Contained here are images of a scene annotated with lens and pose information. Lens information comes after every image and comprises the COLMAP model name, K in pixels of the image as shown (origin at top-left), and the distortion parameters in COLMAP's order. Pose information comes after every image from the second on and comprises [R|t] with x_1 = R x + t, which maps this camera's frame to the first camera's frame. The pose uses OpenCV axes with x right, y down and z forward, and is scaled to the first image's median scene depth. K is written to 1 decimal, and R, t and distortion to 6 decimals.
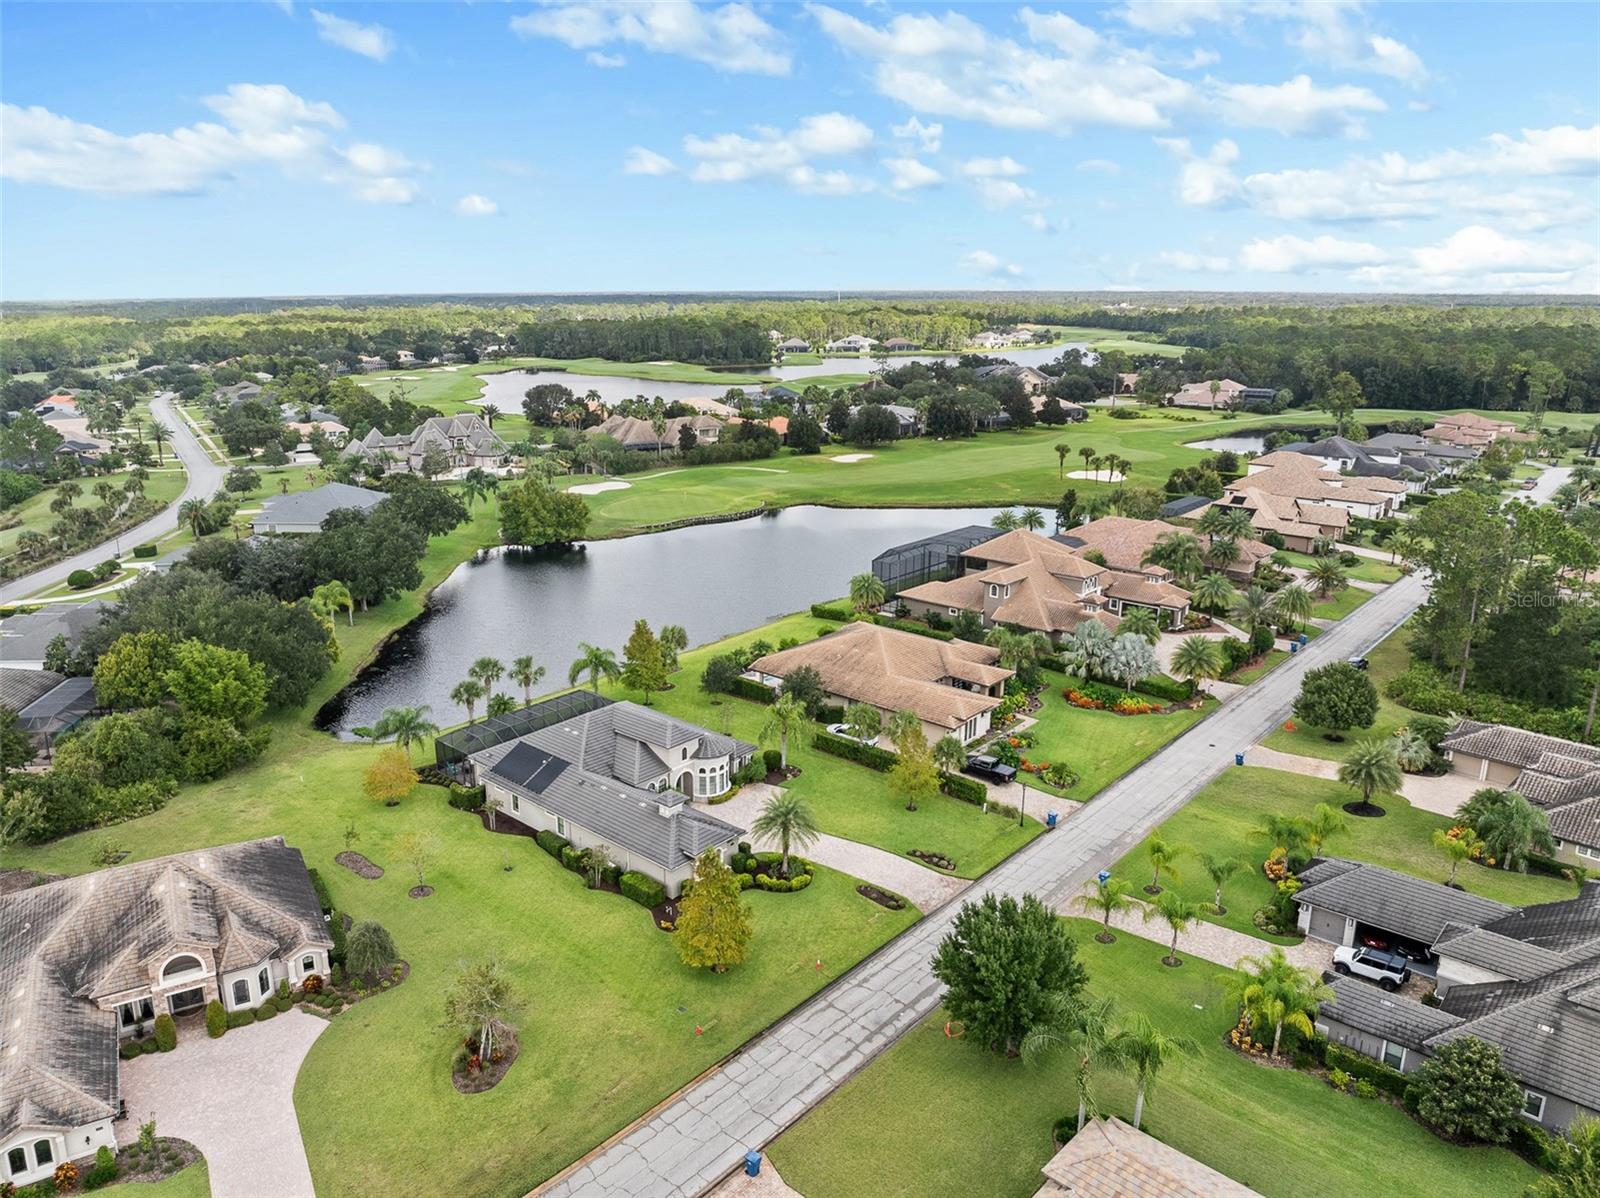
lens RADIAL K [[1135.6, 0, 775.6], [0, 1135.6, 552.3], [0, 0, 1]] dist [-0.057373, 0.024873]
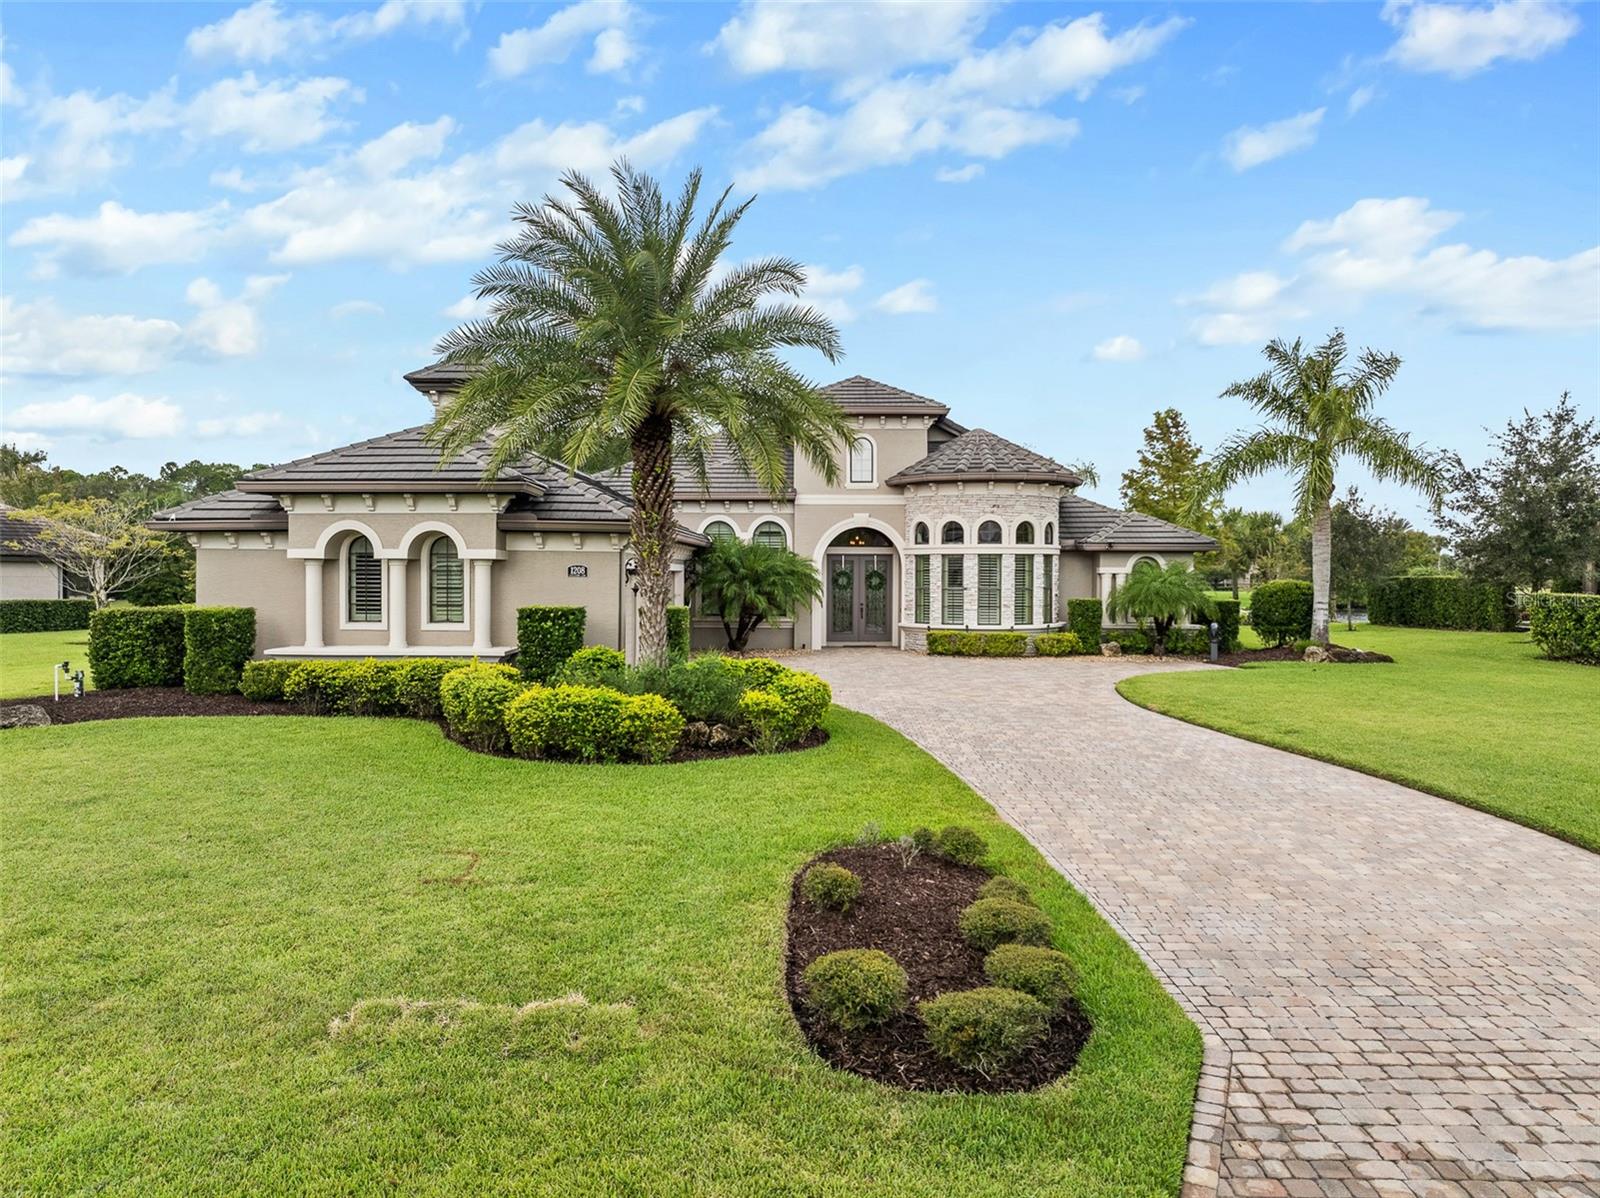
lens RADIAL K [[1130.4, 0, 800.0], [0, 1130.4, 599.0], [0, 0, 1]] dist [-0.038806, -0.002058]
pose [[0.654301, 0.023509, -0.755869, 0.125859], [-0.179995, 0.975633, -0.125464, 0.240345], [0.734501, 0.218144, 0.642589, 0.764893]]
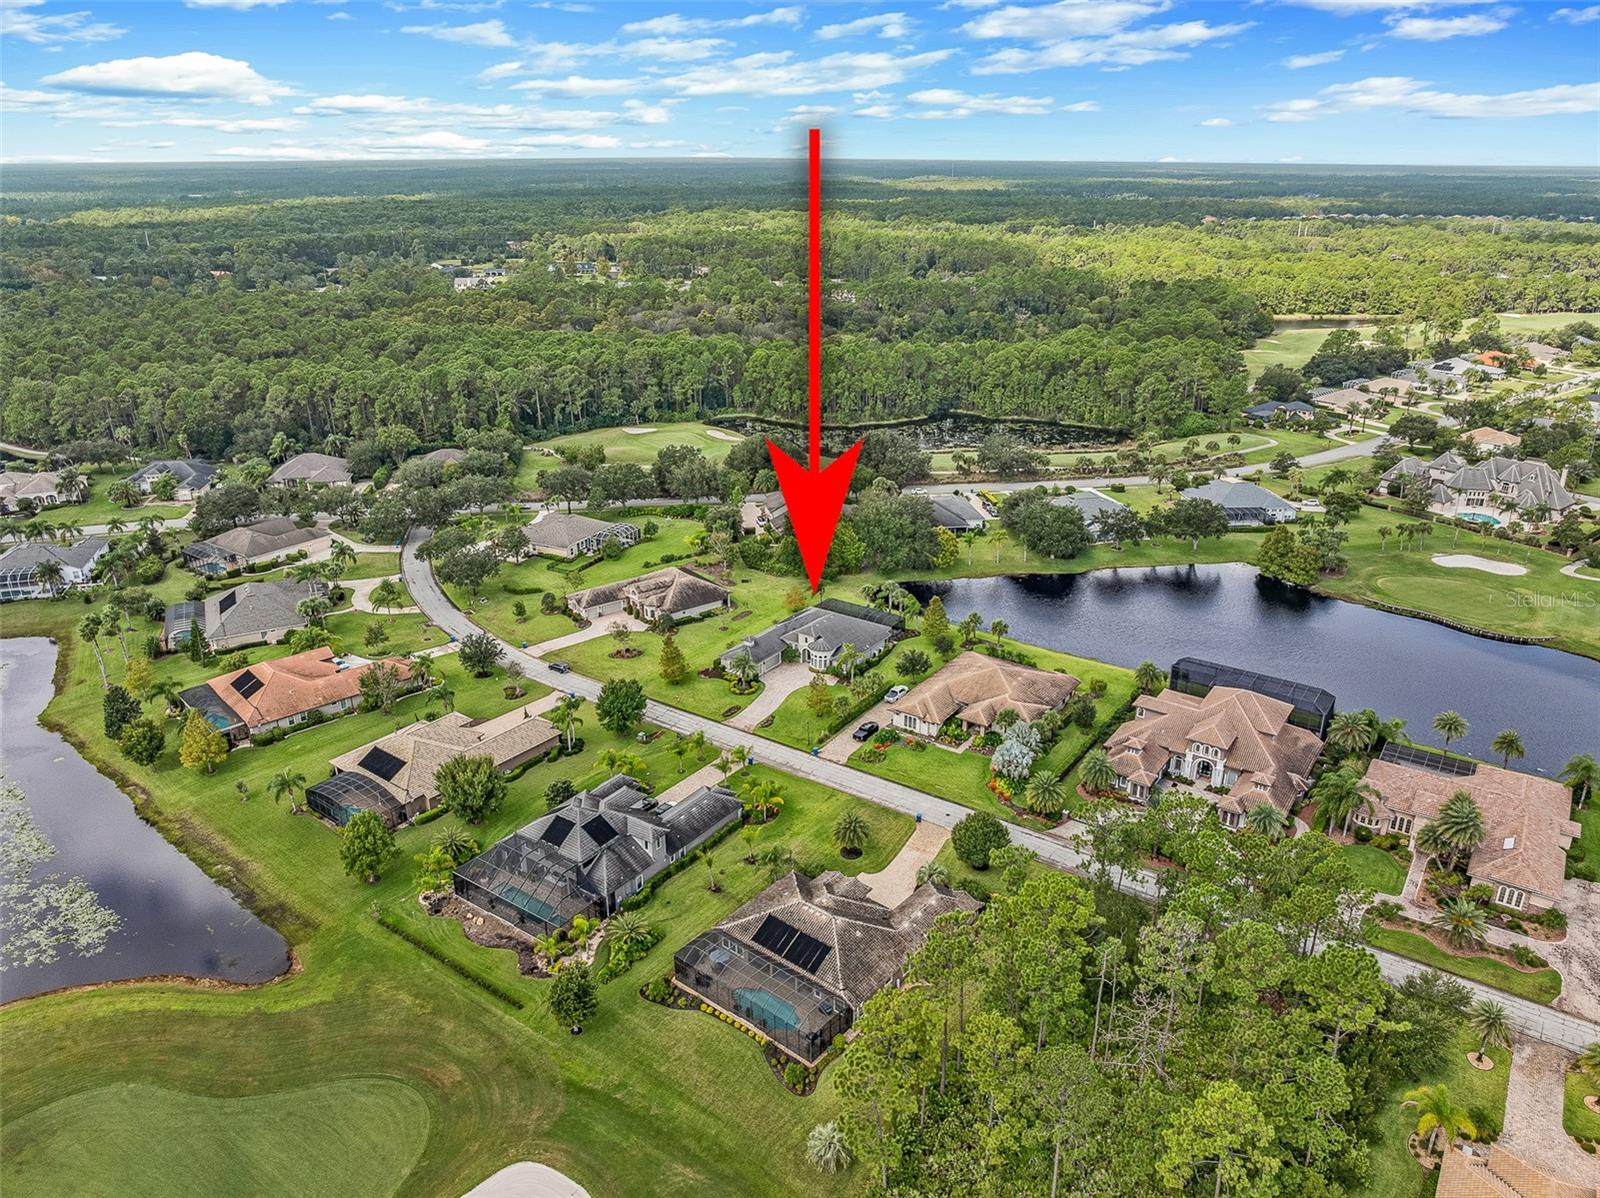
lens RADIAL K [[1122.5, 0, 800.0], [0, 1122.5, 599.0], [0, 0, 1]] dist [-0.037298, -0.005725]
pose [[0.121542, 0.372718, -0.919951, 1.706951], [-0.223736, 0.913257, 0.340446, -0.564774], [0.967042, 0.164447, 0.194389, 0.542282]]
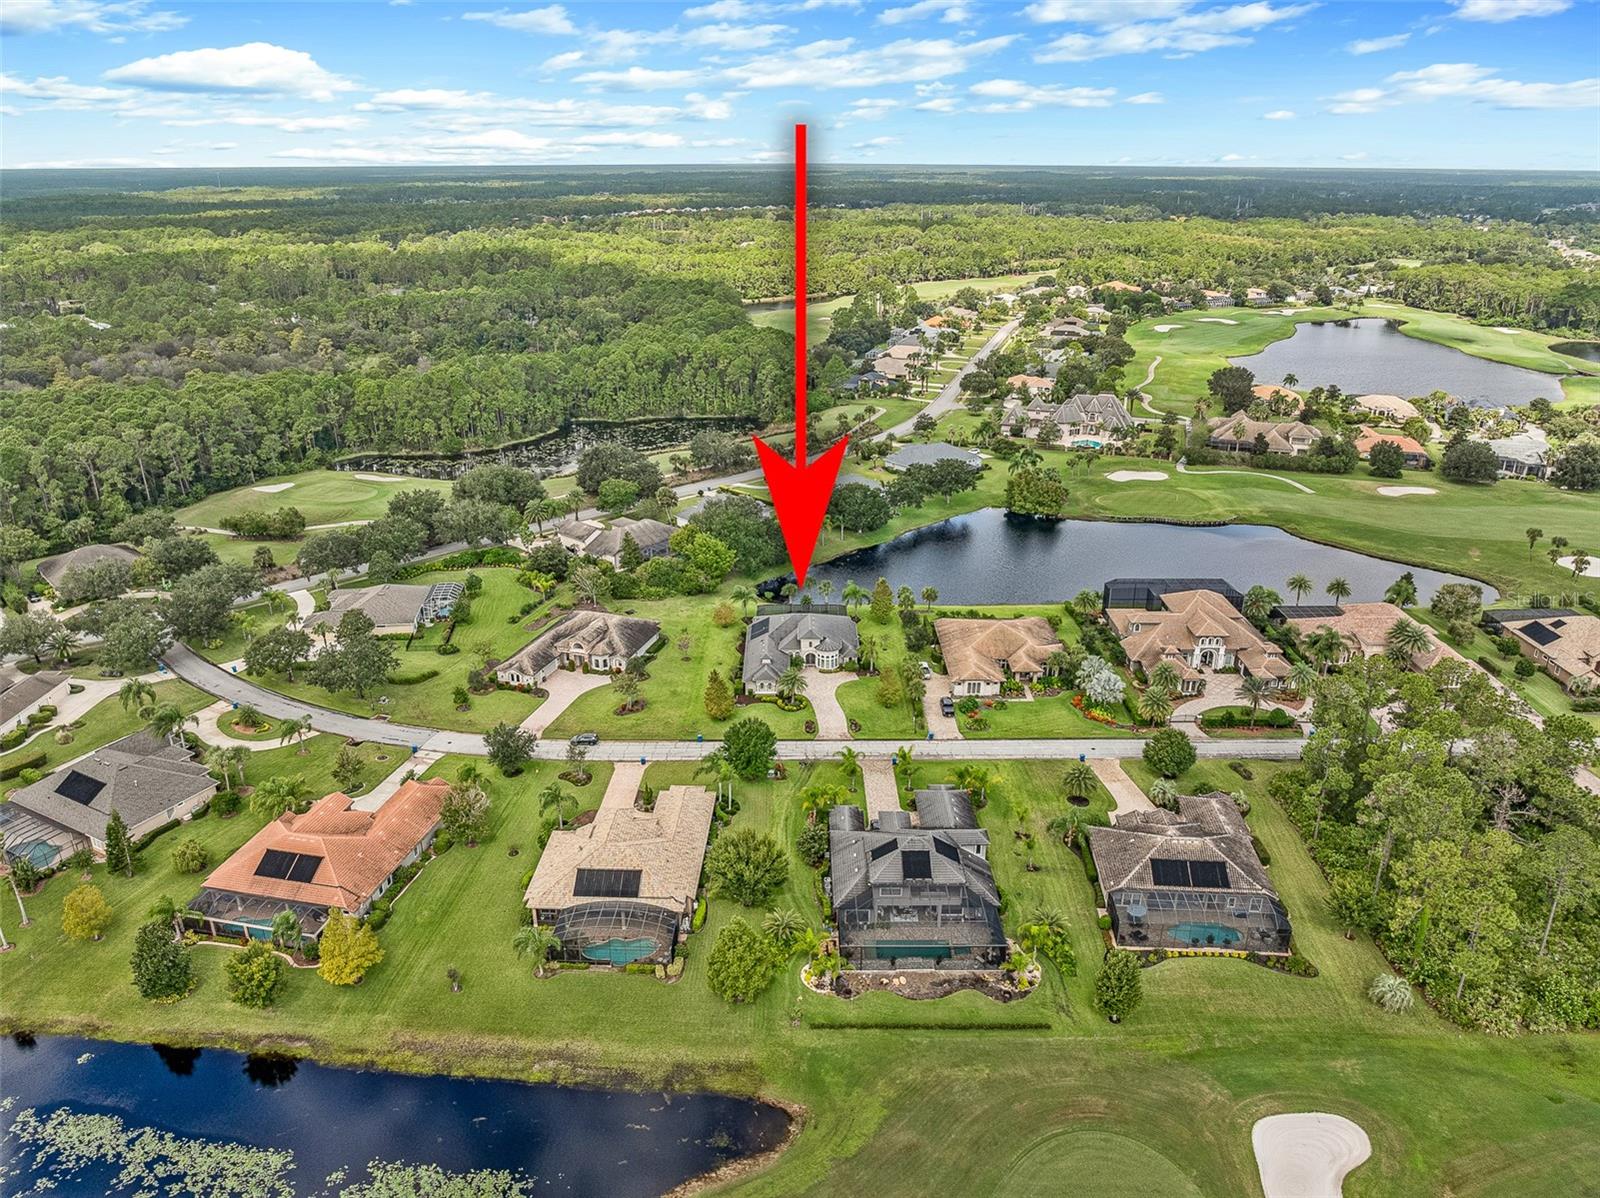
lens RADIAL K [[1122.5, 0, 800.0], [0, 1122.5, 599.0], [0, 0, 1]] dist [-0.037298, -0.005725]
pose [[0.671890, 0.278224, -0.686408, 1.240843], [-0.172321, 0.960052, 0.220465, -0.338300], [0.720326, -0.029846, 0.692993, -0.427535]]
